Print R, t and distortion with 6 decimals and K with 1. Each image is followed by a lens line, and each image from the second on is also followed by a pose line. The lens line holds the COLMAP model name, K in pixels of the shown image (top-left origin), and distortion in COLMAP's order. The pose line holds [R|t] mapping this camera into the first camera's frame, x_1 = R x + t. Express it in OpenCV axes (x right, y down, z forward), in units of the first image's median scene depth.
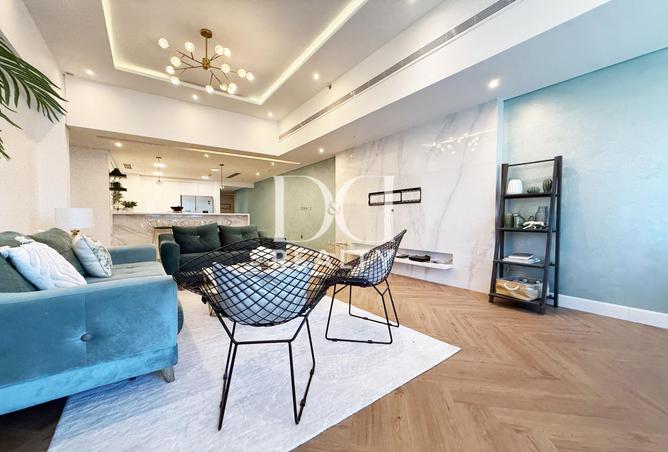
lens RADIAL K [[263.9, 0, 336.6], [0, 263.9, 226.3], [0, 0, 1]] dist [0.000520, -0.000055]
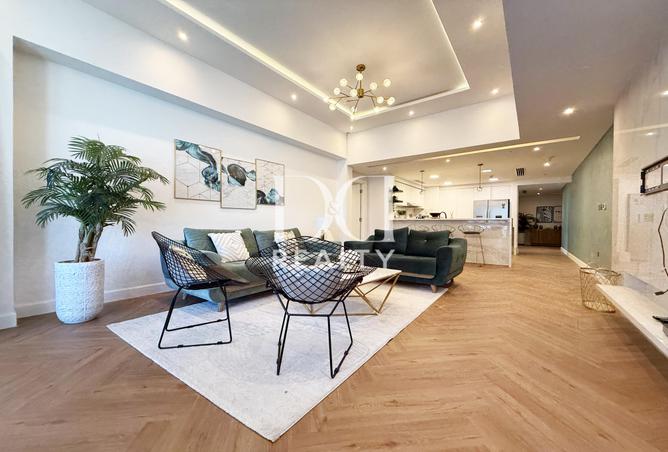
lens RADIAL K [[263.9, 0, 336.6], [0, 263.9, 226.3], [0, 0, 1]] dist [0.000520, -0.000055]
pose [[0.300708, 0.011842, -0.953643, 0.623915], [-0.036809, 0.999322, 0.000803, -0.007304], [0.953006, 0.034861, 0.300940, 0.559696]]
